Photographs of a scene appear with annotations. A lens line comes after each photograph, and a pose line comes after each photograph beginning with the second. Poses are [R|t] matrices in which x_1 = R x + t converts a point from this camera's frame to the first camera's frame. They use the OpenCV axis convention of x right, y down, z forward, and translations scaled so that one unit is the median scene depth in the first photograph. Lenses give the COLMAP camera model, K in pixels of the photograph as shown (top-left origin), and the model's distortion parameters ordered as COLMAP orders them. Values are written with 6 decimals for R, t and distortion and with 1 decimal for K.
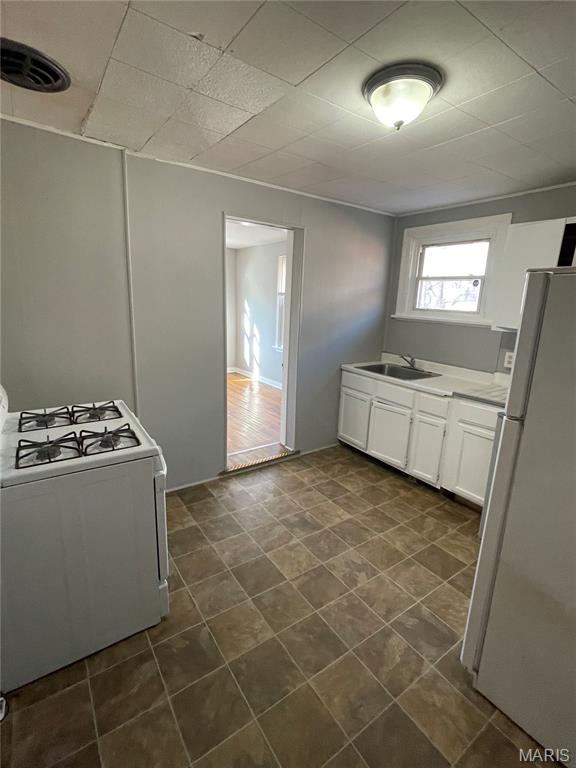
lens RADIAL K [[358.5, 0, 286.6], [0, 358.5, 379.6], [0, 0, 1]] dist [0.000688, 0.000089]
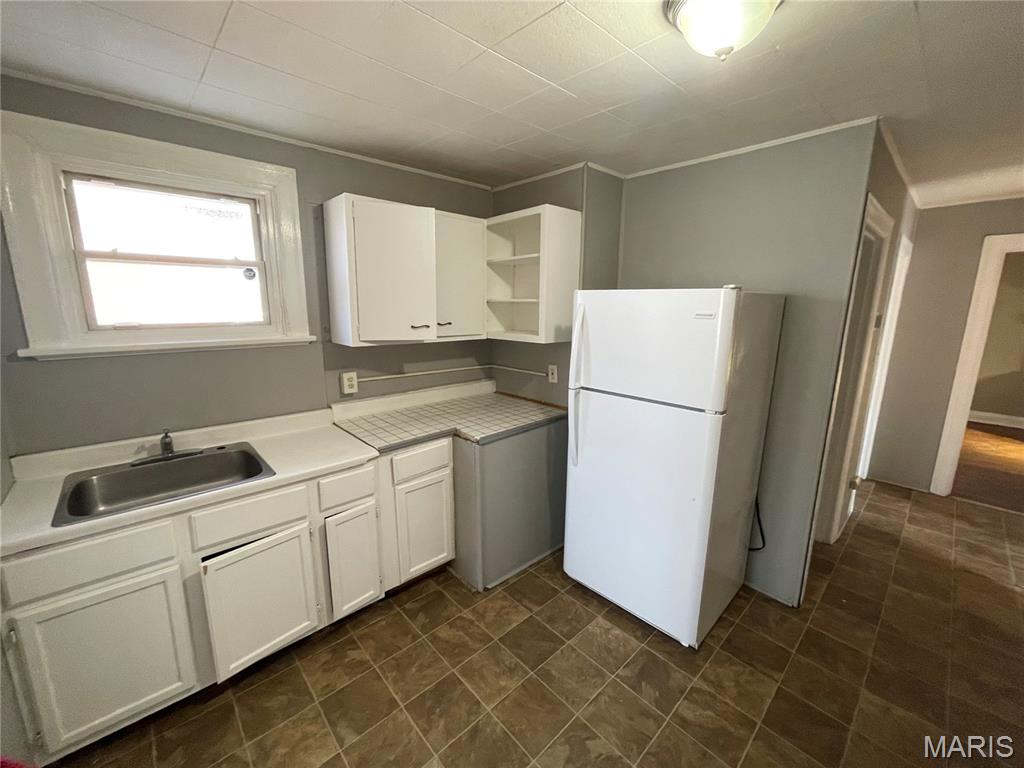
lens RADIAL K [[414.1, 0, 510.9], [0, 414.1, 380.2], [0, 0, 1]] dist [0.002593, 0.000167]
pose [[-0.137360, -0.227471, 0.964048, -0.235323], [0.208154, 0.944912, 0.252614, -0.203104], [-0.968403, 0.235370, -0.082444, 0.742157]]
